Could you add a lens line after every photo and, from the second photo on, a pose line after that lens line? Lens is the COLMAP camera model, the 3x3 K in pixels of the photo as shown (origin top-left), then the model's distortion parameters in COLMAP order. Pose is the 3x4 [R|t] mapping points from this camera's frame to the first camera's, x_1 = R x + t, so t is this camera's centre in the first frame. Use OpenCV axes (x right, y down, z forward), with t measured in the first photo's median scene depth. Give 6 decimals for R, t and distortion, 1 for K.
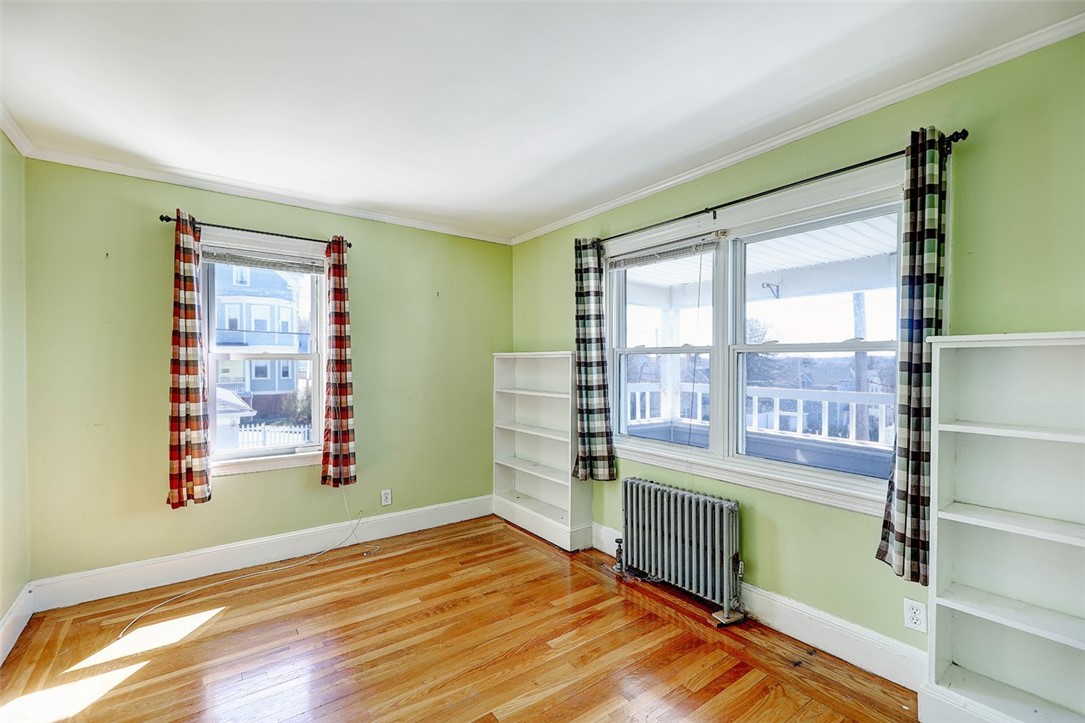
lens RADIAL K [[487.2, 0, 542.5], [0, 487.2, 366.1], [0, 0, 1]] dist [0.007040, -0.001038]
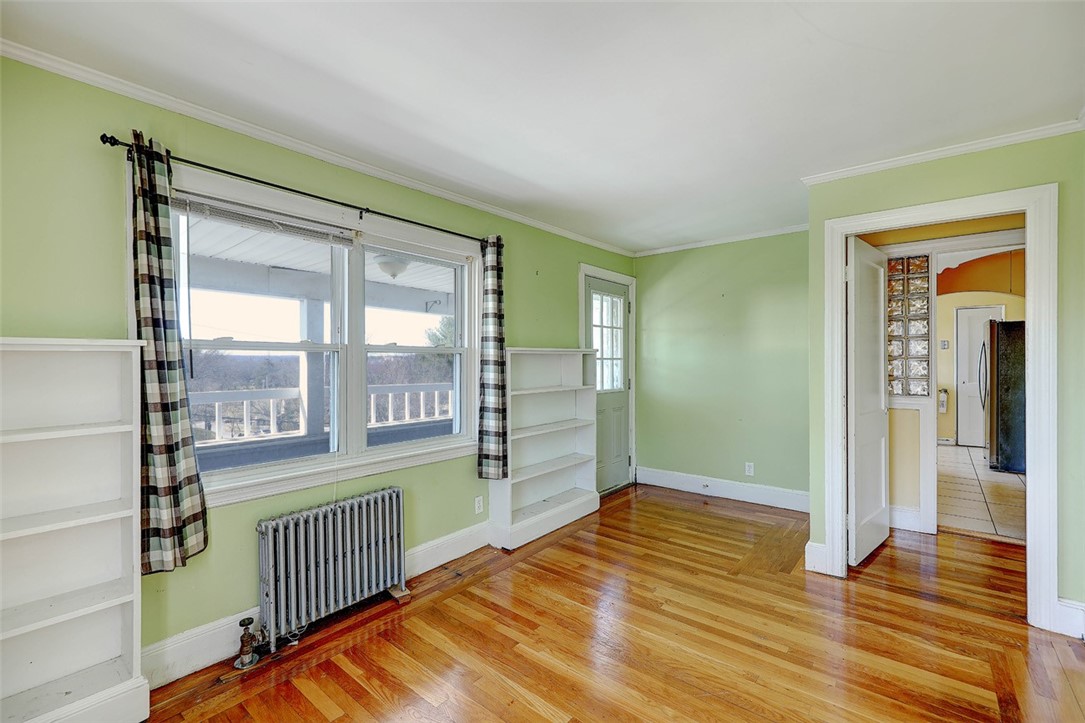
lens RADIAL K [[487.2, 0, 541.2], [0, 487.2, 360.4], [0, 0, 1]] dist [0.007040, -0.001038]
pose [[-0.268063, -0.001279, 0.963401, -0.721344], [0.009244, 0.999950, 0.003900, -0.010160], [-0.963357, 0.009952, -0.268038, 0.916088]]
